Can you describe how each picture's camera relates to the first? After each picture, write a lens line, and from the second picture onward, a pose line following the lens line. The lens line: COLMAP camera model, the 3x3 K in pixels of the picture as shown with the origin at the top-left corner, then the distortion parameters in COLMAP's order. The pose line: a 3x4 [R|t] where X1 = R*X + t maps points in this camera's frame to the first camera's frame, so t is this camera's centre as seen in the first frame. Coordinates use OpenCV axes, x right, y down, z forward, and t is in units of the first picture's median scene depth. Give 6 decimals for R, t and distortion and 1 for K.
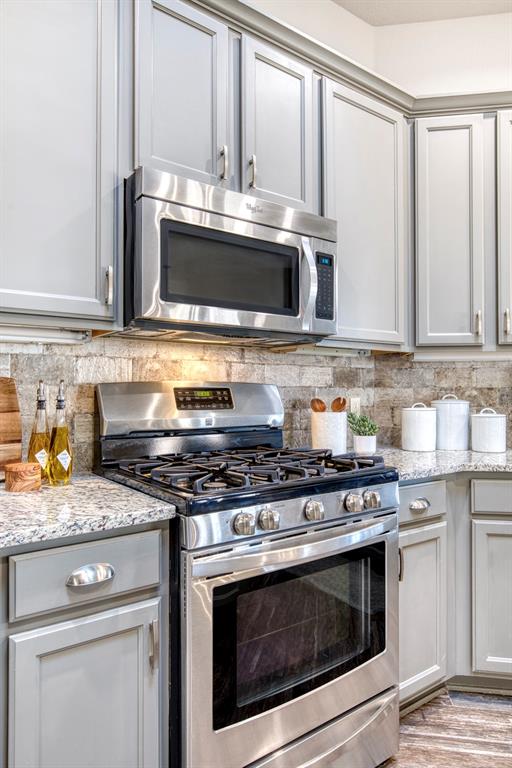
lens RADIAL K [[507.0, 0, 254.5], [0, 507.0, 388.1], [0, 0, 1]] dist [-0.008887, 0.000389]
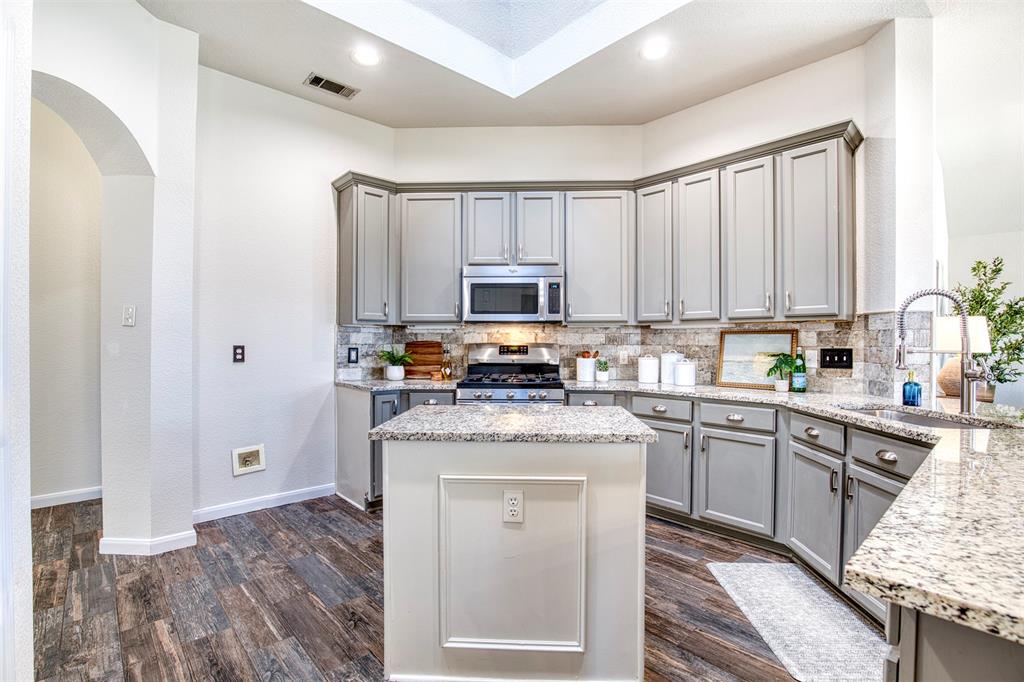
lens RADIAL K [[470.6, 0, 506.1], [0, 470.6, 339.9], [0, 0, 1]] dist [-0.003054, -0.000204]
pose [[0.772818, -0.000288, -0.634627, 1.208280], [0.002609, 0.999993, 0.002724, -0.031676], [0.634622, -0.003761, 0.772814, -0.642719]]
